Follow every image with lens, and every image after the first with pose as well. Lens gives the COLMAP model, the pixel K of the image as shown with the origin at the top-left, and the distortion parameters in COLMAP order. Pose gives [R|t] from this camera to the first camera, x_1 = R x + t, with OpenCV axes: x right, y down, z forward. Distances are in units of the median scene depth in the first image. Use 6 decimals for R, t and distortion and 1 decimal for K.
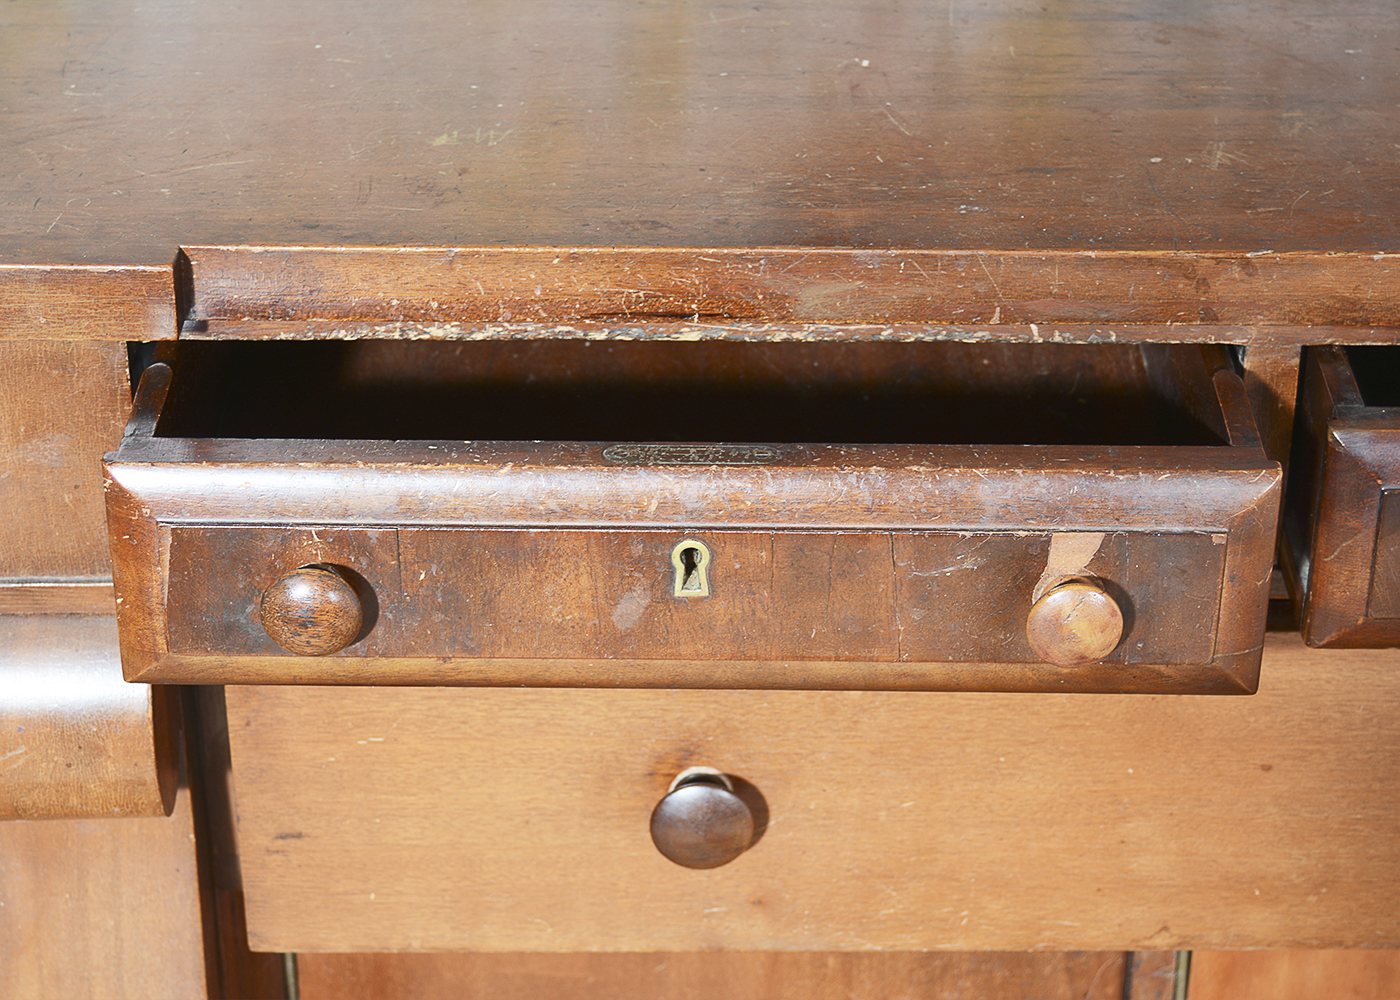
lens RADIAL K [[3254.5, 0, 695.7], [0, 3254.5, 494.7], [0, 0, 1]] dist [-0.067993, 0.000000]
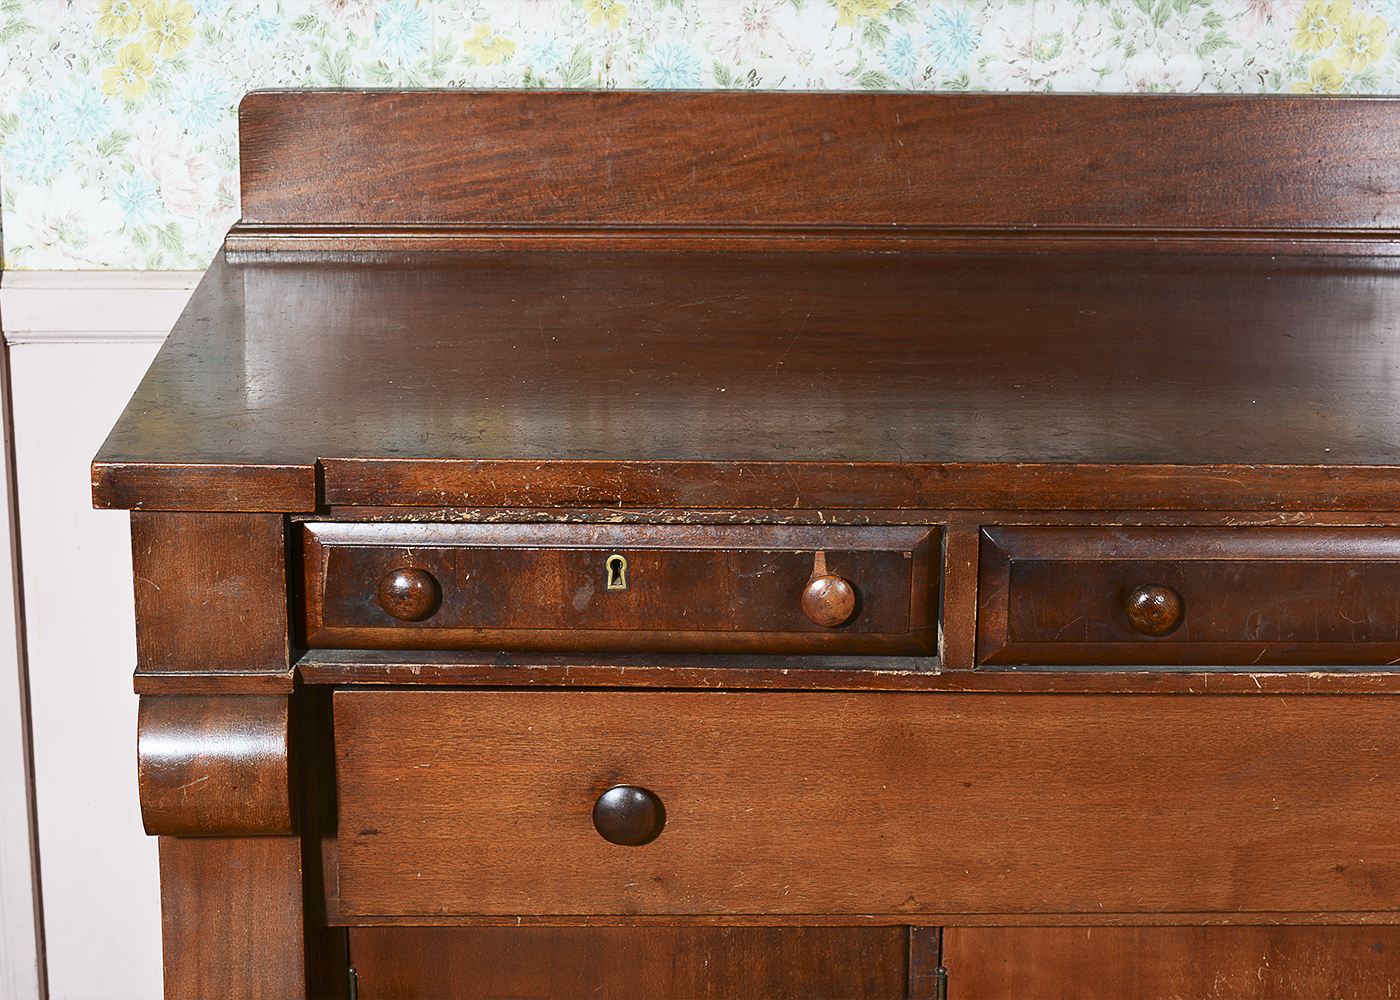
lens RADIAL K [[2879.4, 0, 673.3], [0, 2879.4, 471.7], [0, 0, 1]] dist [-0.090907, 0.000000]
pose [[0.999856, 0.001694, 0.016872, 0.002982], [0.002193, 0.973726, -0.227711, 0.327709], [-0.016815, 0.227715, 0.973583, -0.563173]]
